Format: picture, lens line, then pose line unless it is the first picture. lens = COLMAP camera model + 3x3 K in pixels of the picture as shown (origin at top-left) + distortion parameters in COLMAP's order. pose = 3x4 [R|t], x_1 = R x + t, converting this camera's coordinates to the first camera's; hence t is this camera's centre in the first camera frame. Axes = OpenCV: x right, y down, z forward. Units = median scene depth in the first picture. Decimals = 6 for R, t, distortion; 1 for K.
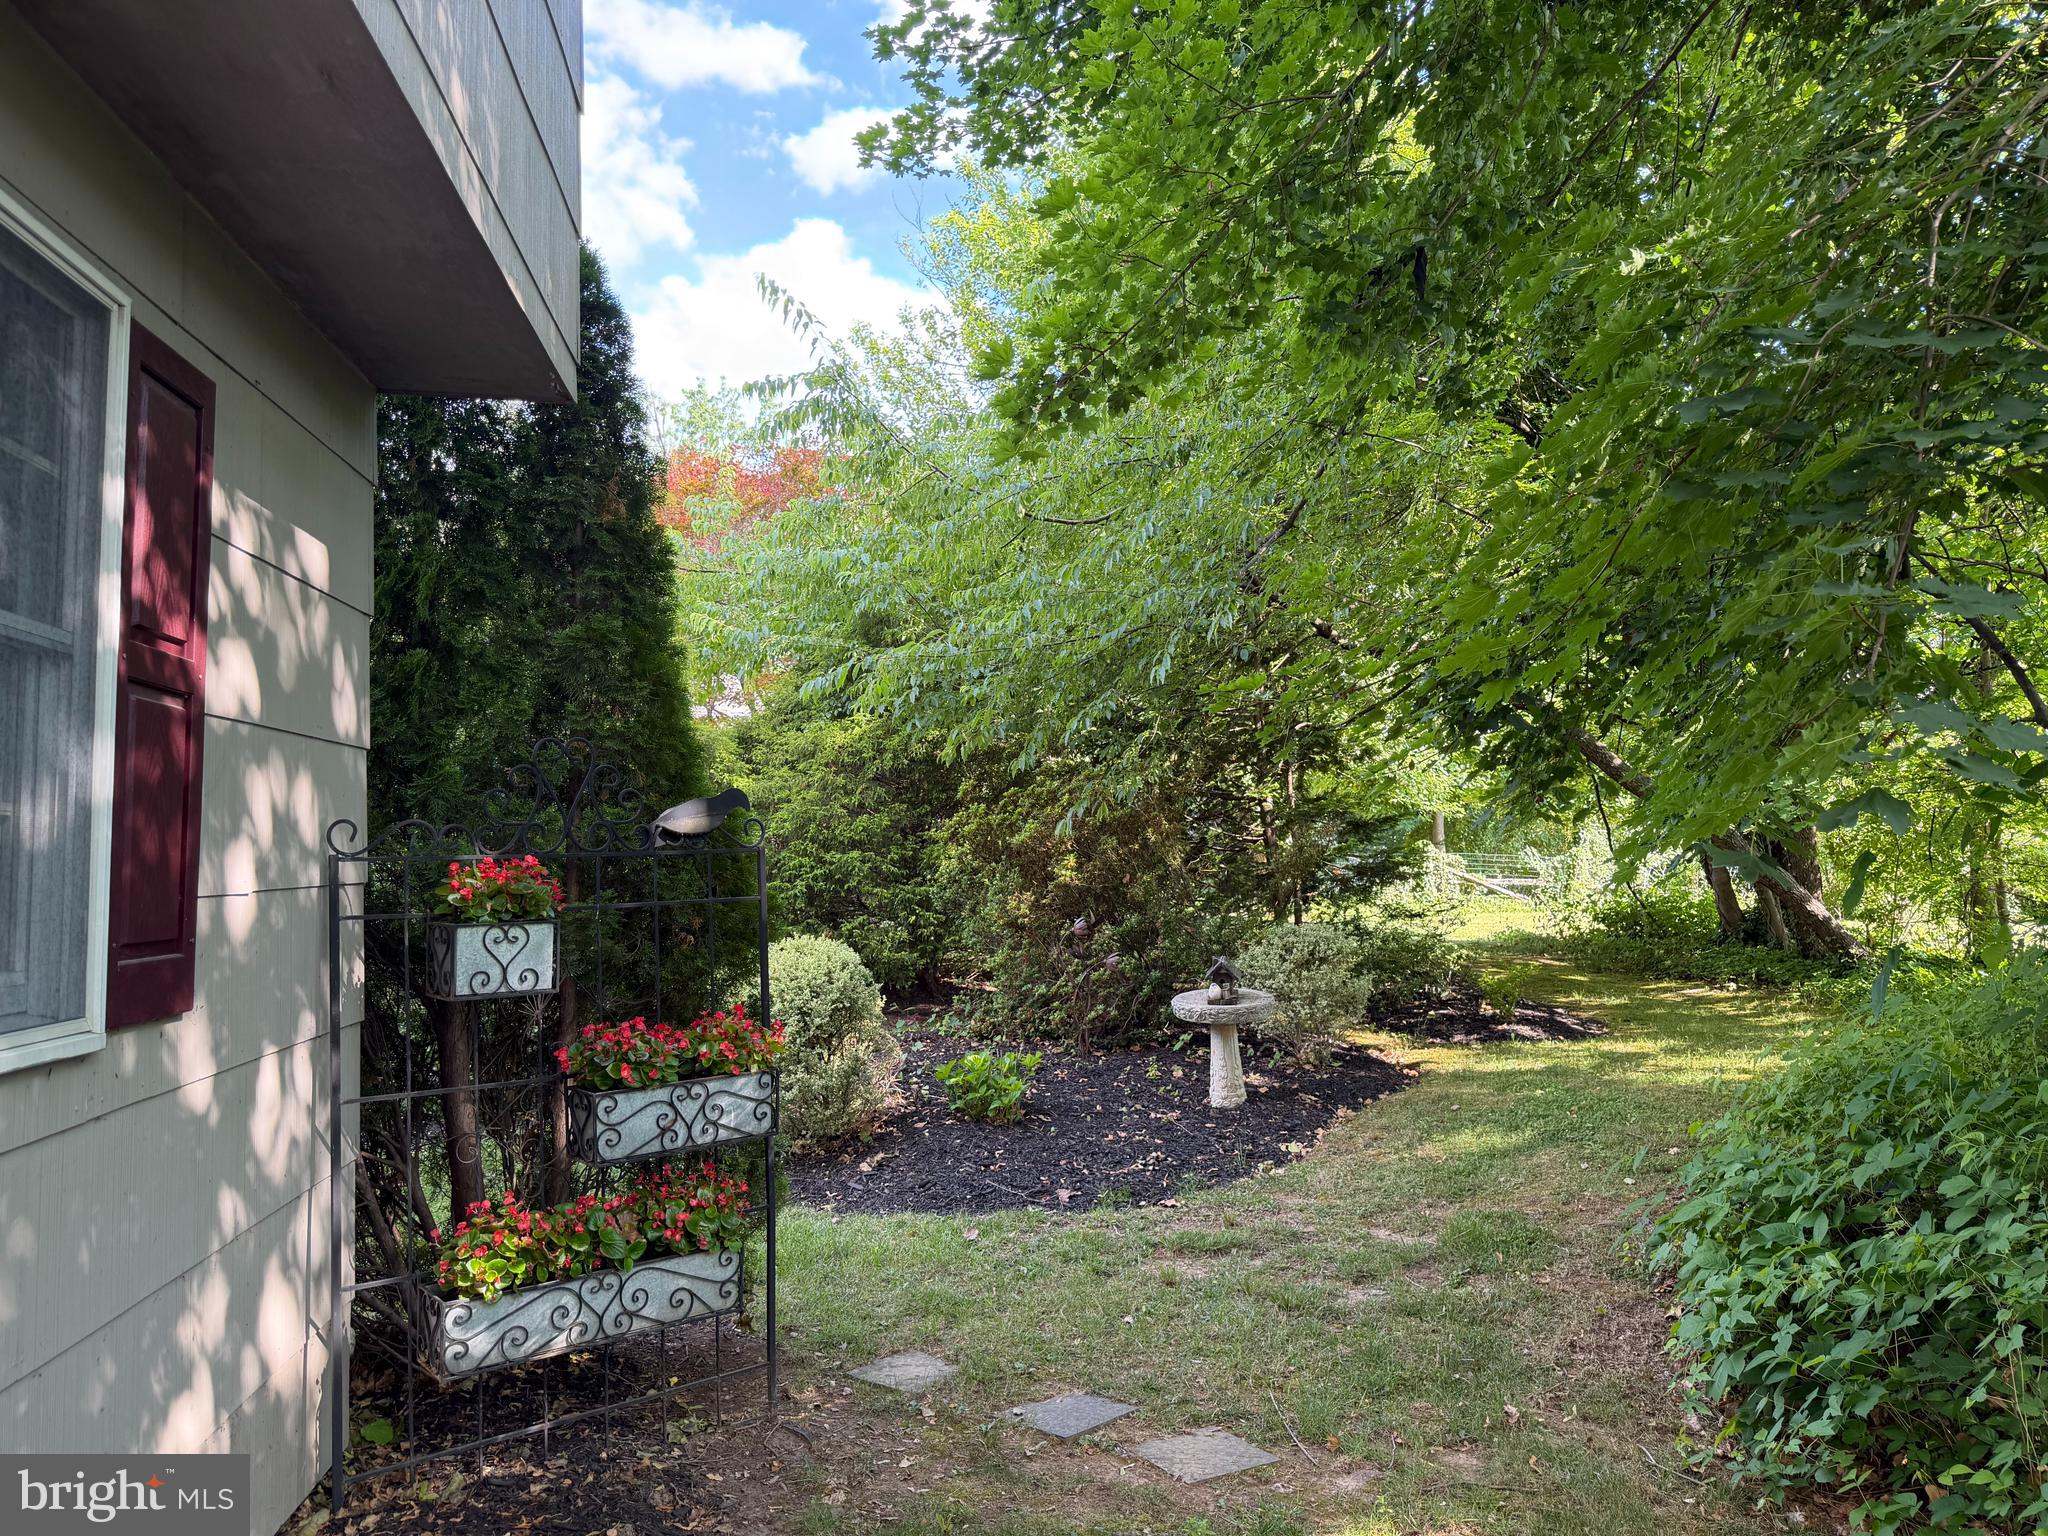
lens RADIAL K [[1435.5, 0, 1034.7], [0, 1435.5, 772.9], [0, 0, 1]] dist [0.106476, -0.178777]
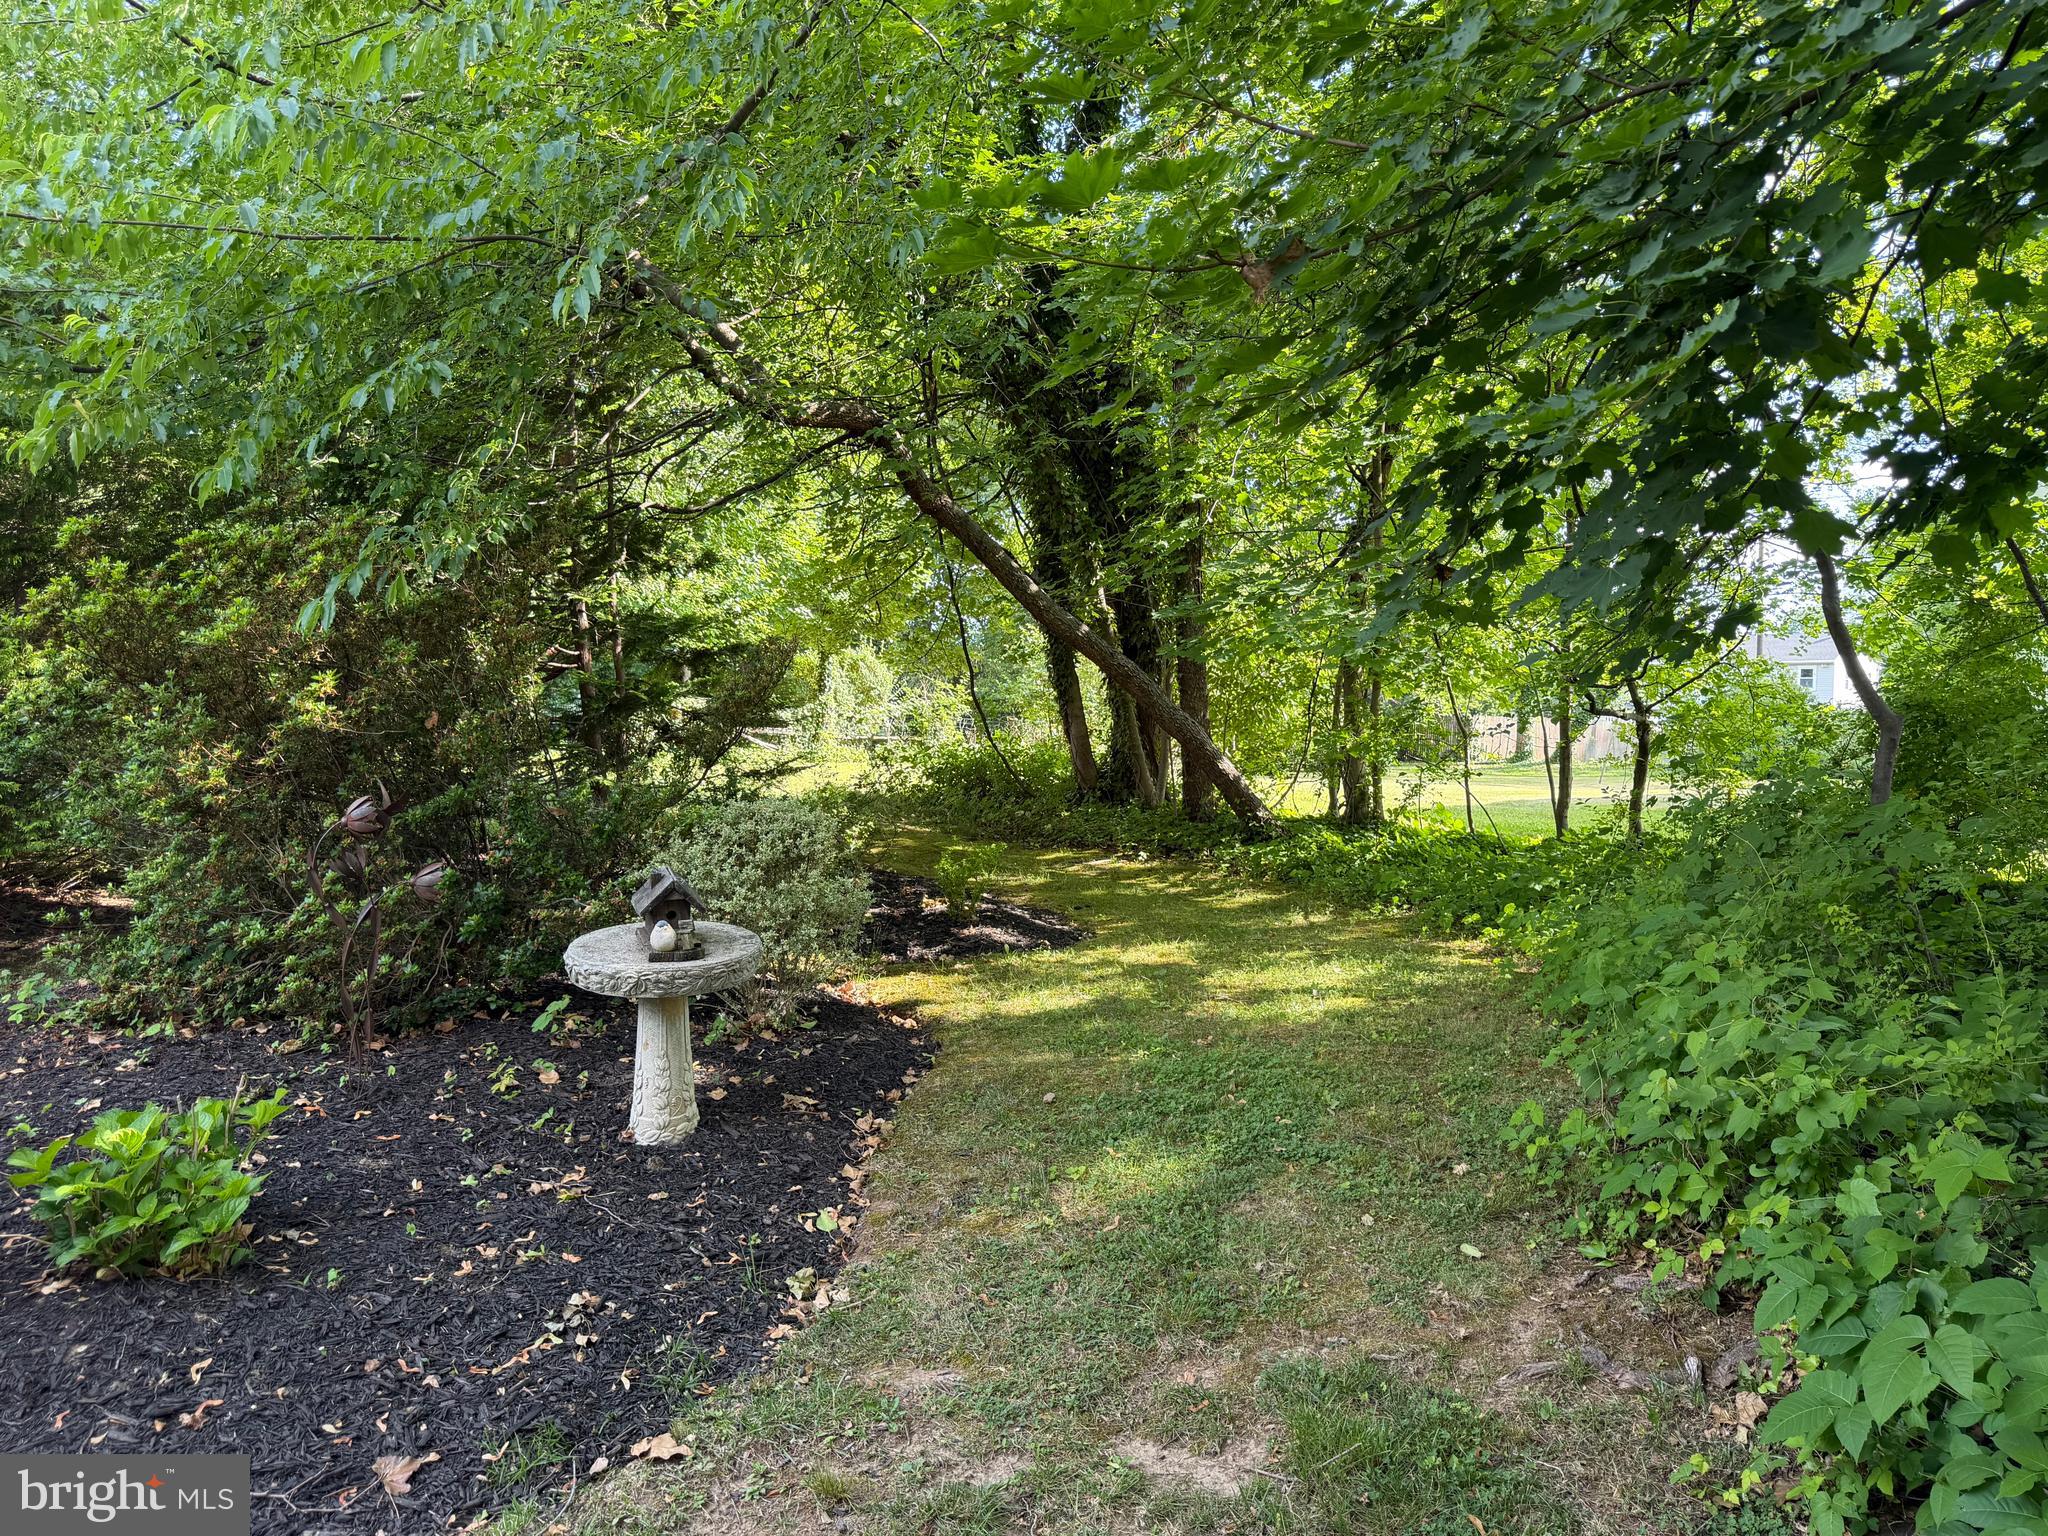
lens RADIAL K [[1479.6, 0, 1049.8], [0, 1479.6, 748.3], [0, 0, 1]] dist [0.034595, -0.046811]
pose [[0.851136, 0.005652, 0.524915, -0.033658], [-0.051472, 0.996022, 0.072736, 0.032629], [-0.522416, -0.088927, 0.848041, 0.415489]]
